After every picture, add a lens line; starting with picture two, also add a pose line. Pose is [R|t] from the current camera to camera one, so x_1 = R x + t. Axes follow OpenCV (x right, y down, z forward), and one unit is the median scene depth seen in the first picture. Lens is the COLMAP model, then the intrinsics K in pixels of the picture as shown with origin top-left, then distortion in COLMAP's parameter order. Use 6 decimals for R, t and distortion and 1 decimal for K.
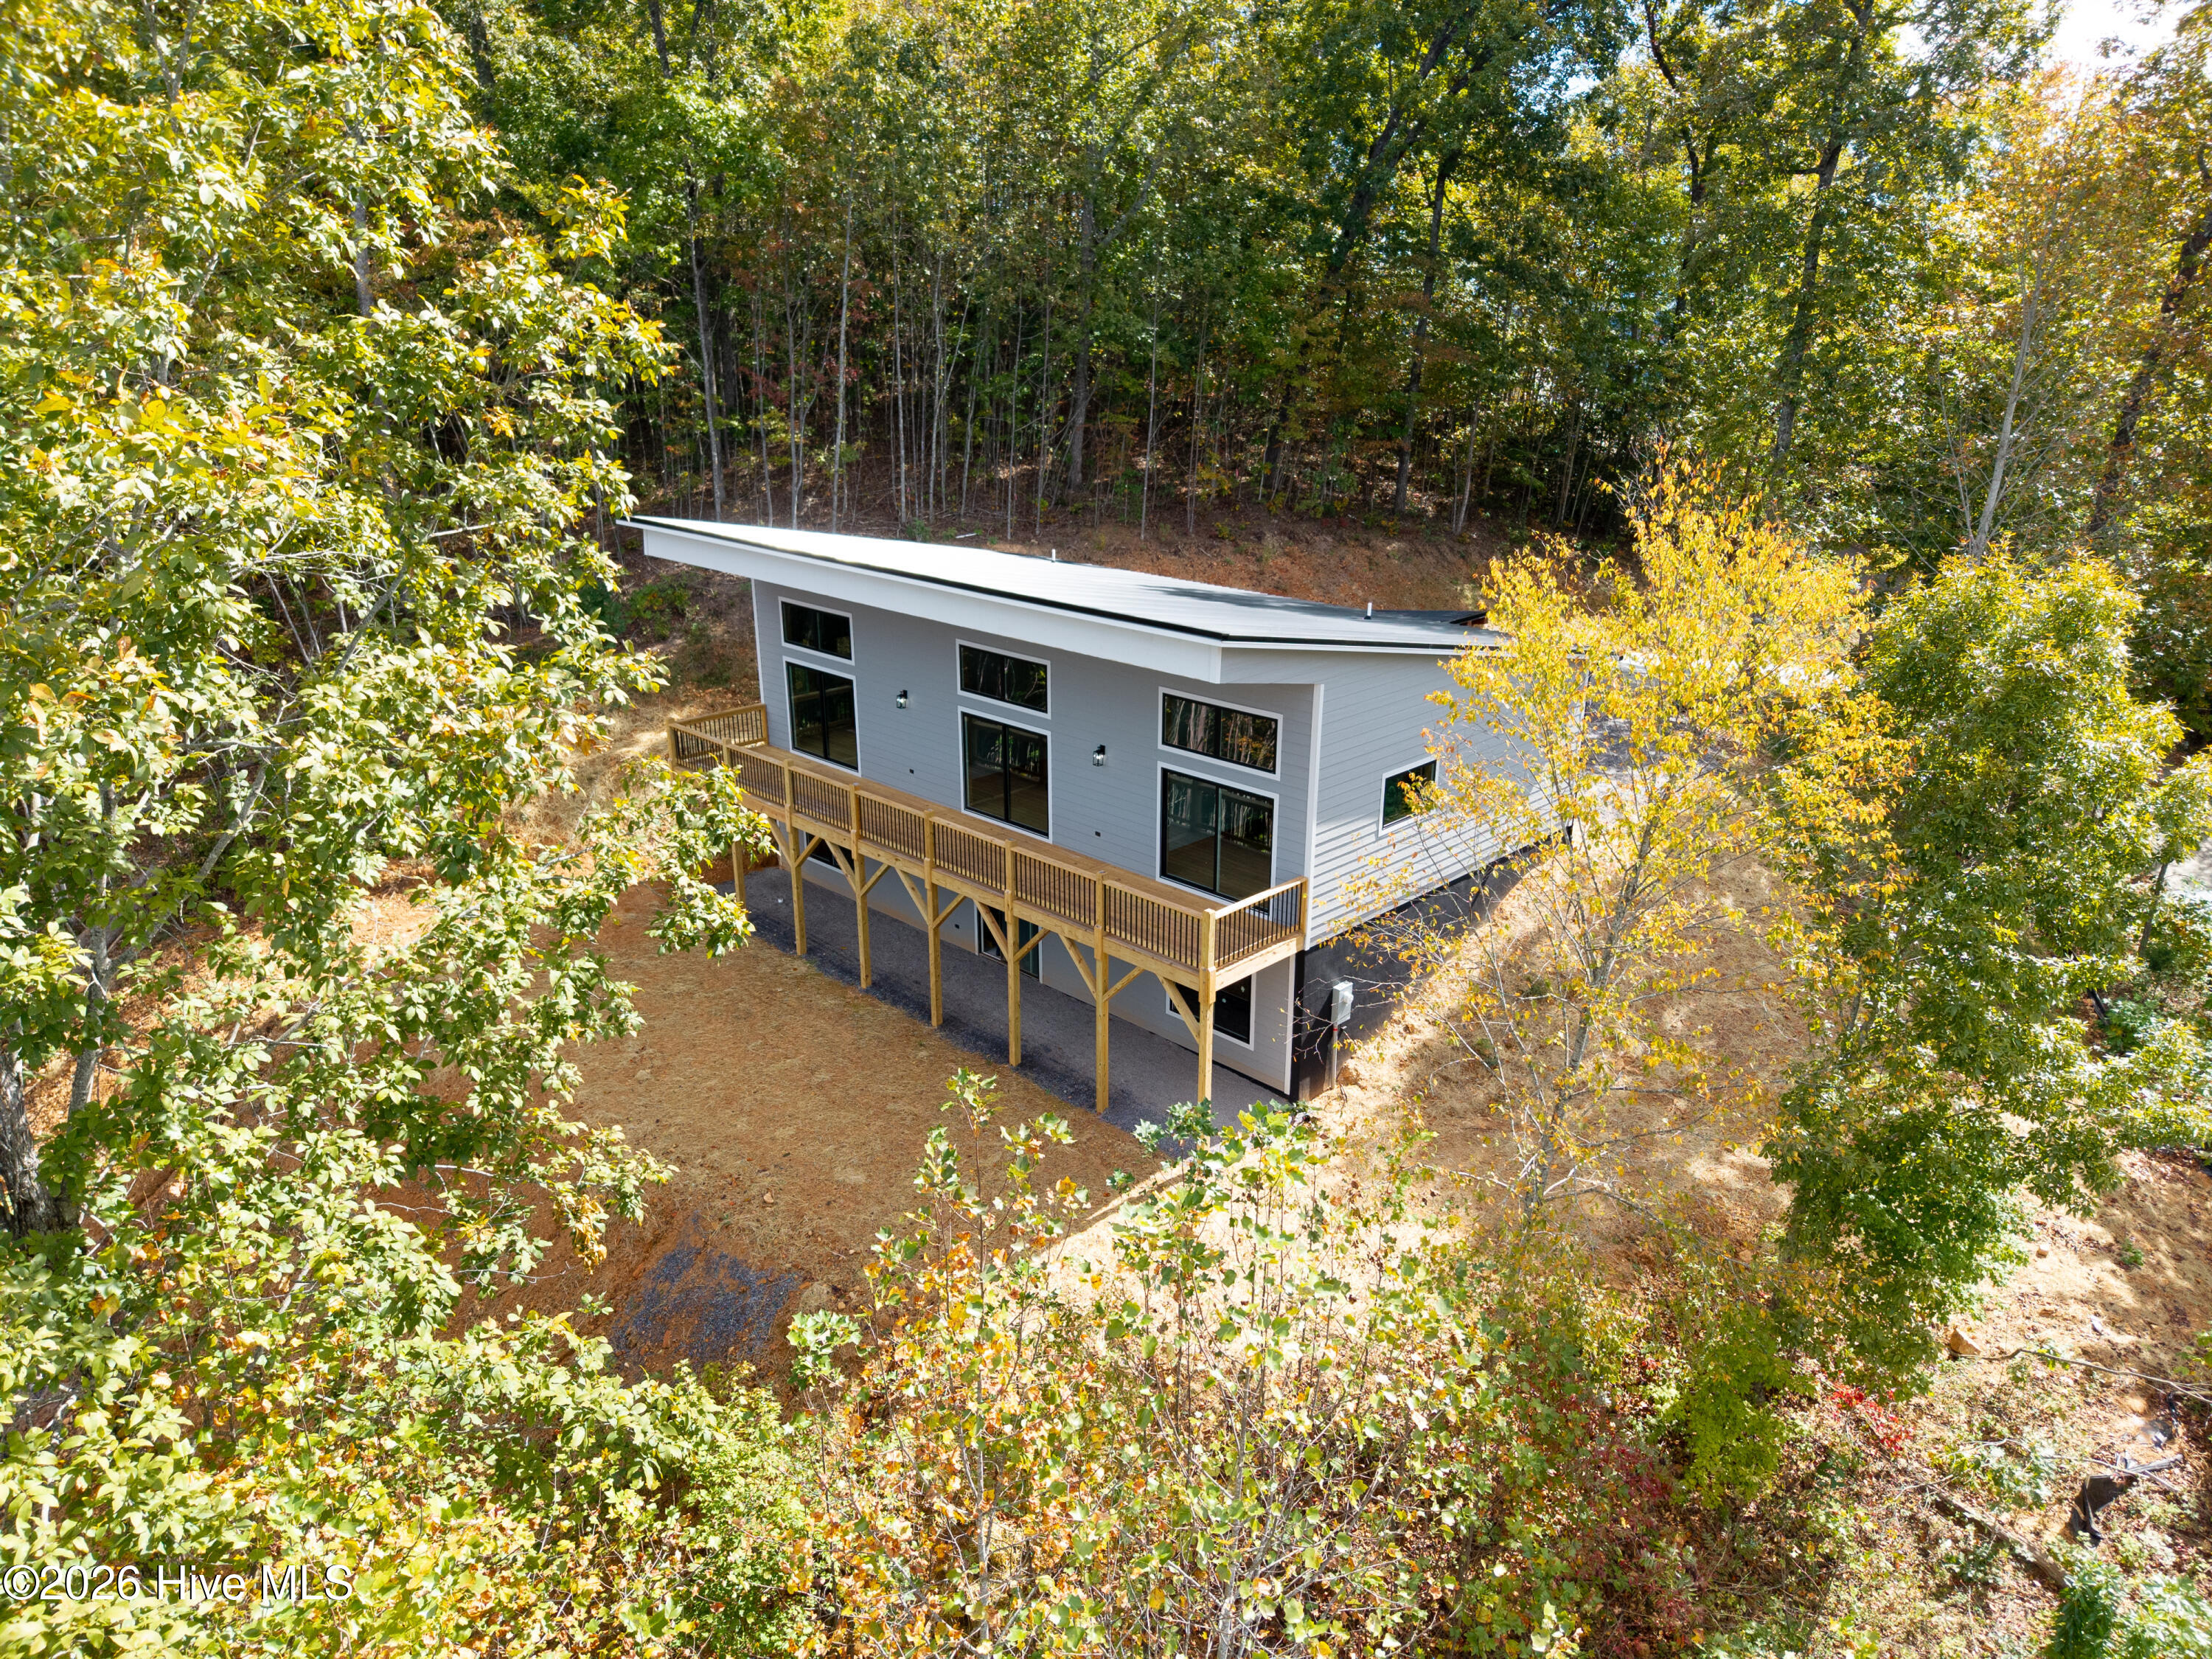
lens RADIAL K [[1544.4, 0, 1106.0], [0, 1544.4, 829.5], [0, 0, 1]] dist [0.002342, 0.001255]
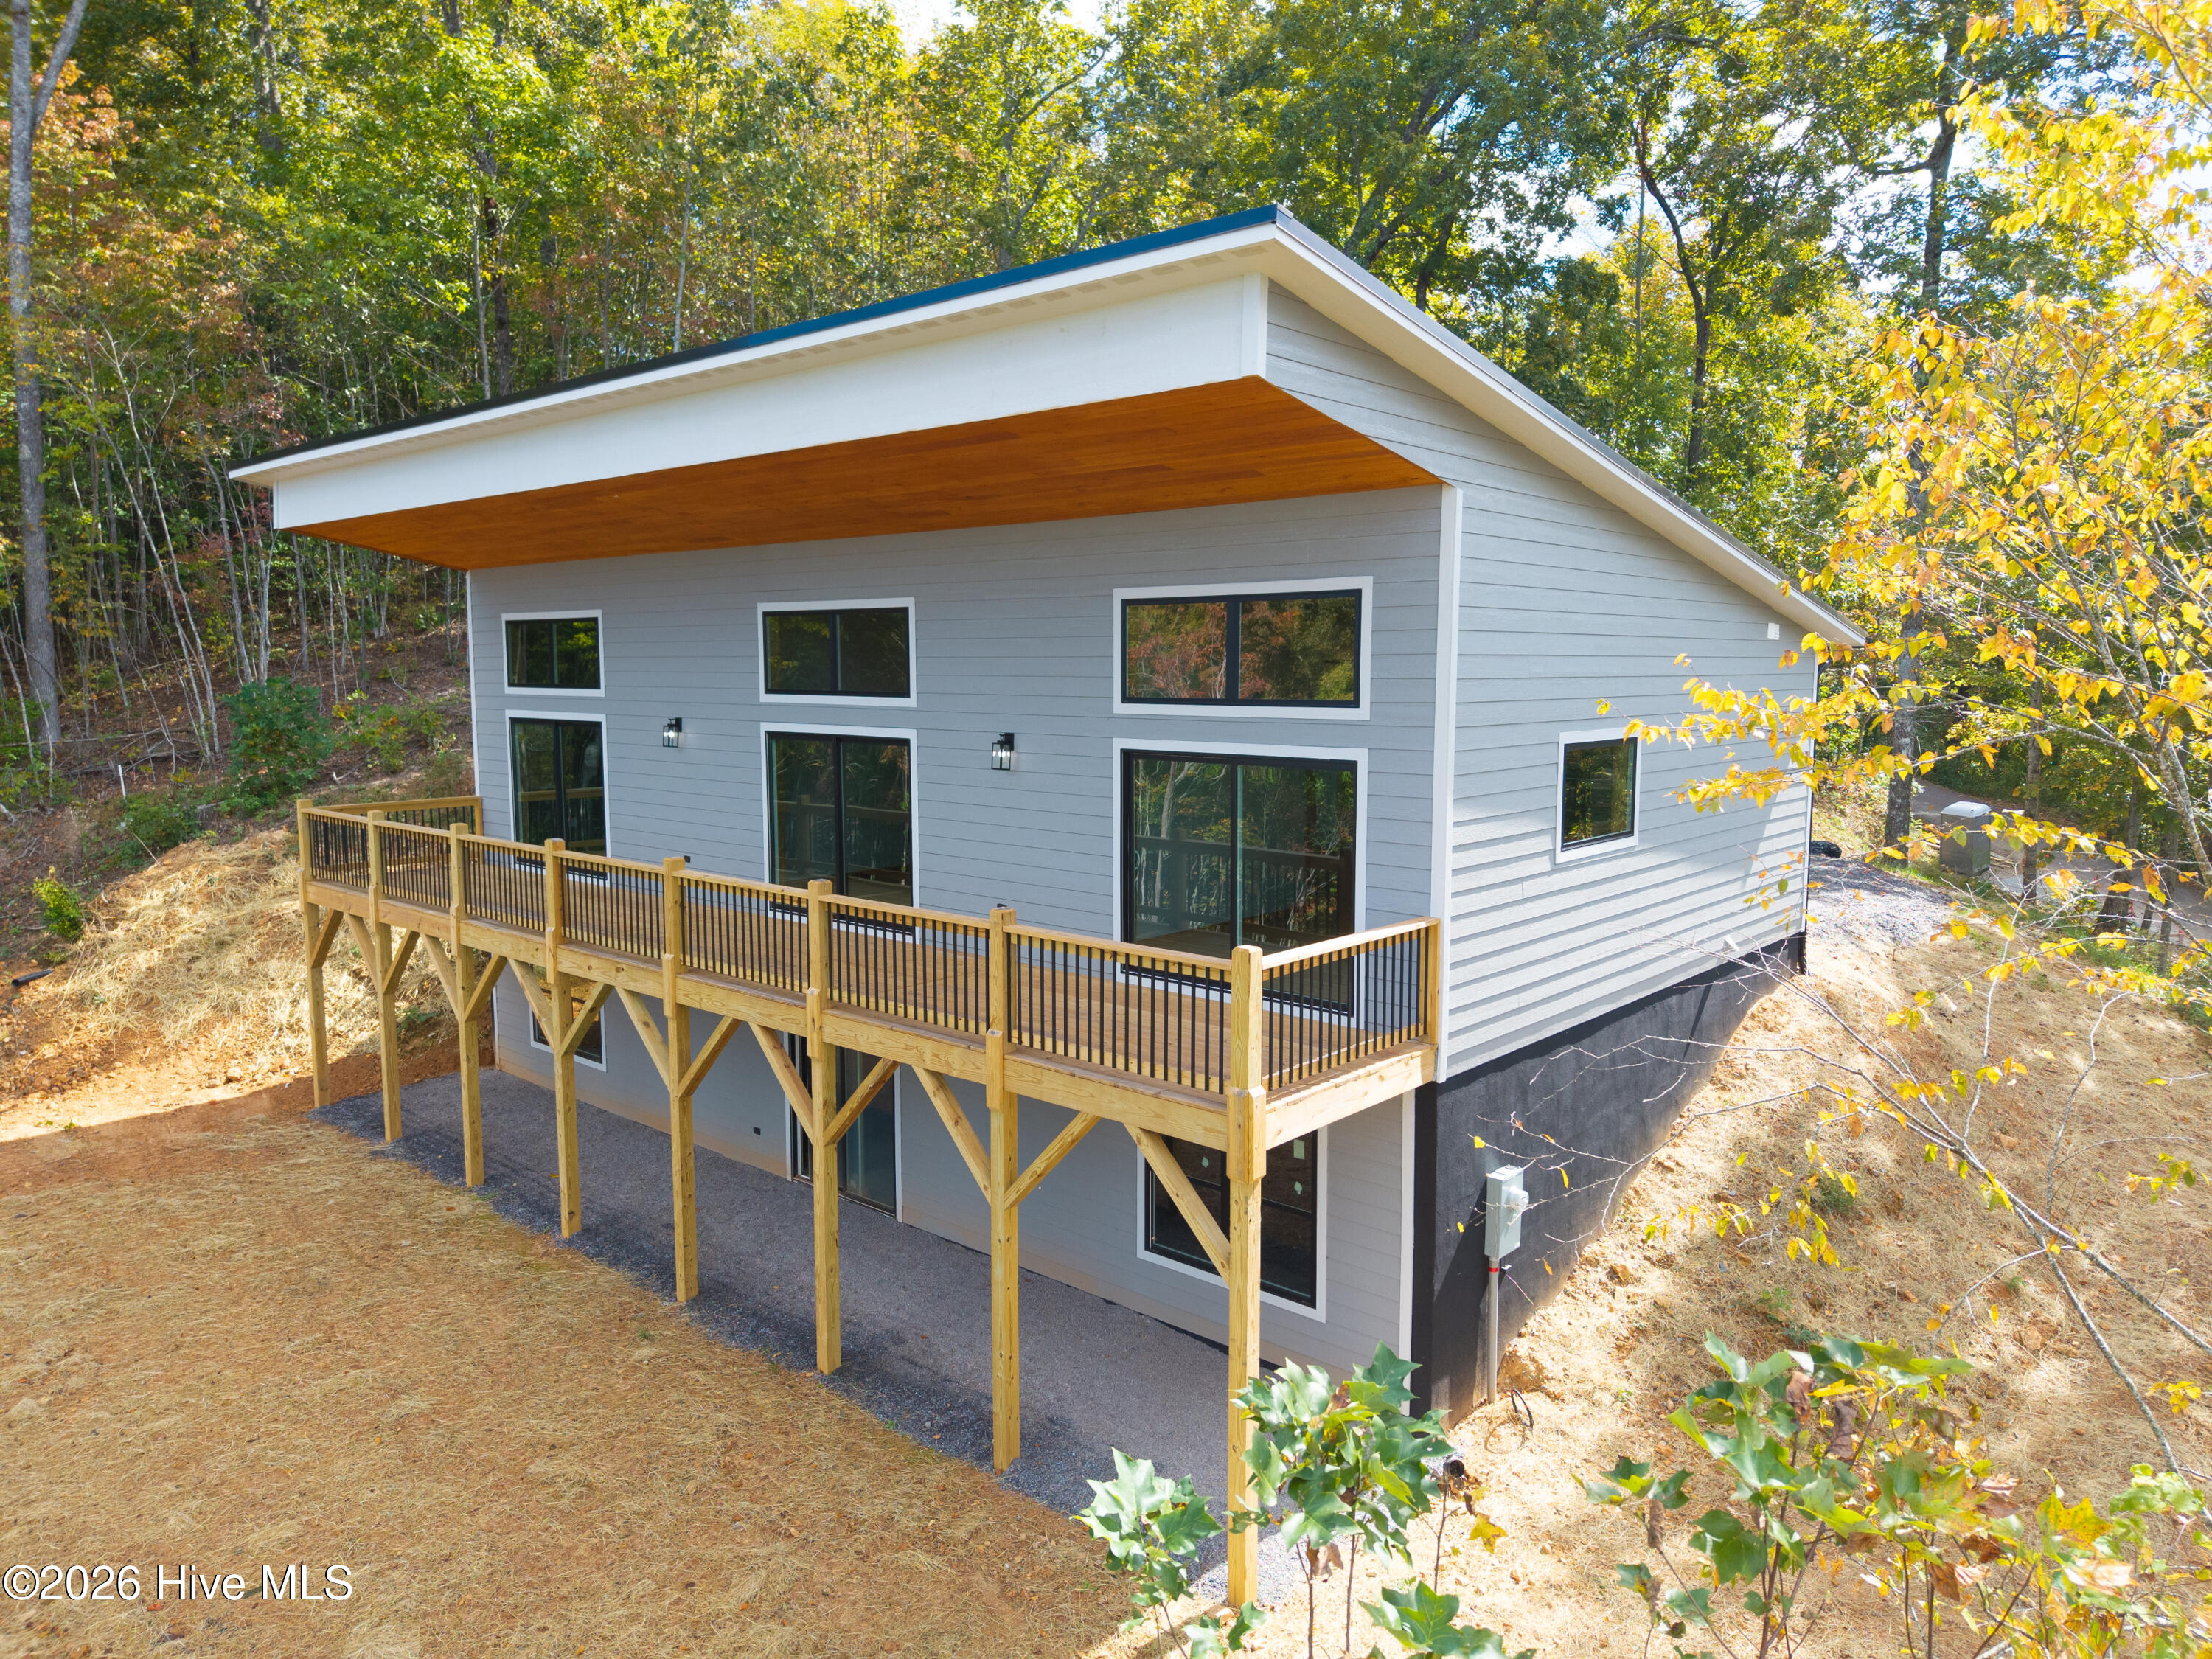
lens RADIAL K [[1517.7, 0, 1106.7], [0, 1517.7, 795.5], [0, 0, 1]] dist [-0.005543, -0.002444]
pose [[0.998667, -0.002720, 0.051540, 0.005011], [0.015508, 0.968280, -0.249386, 0.101803], [-0.049227, 0.249853, 0.967032, 0.511597]]
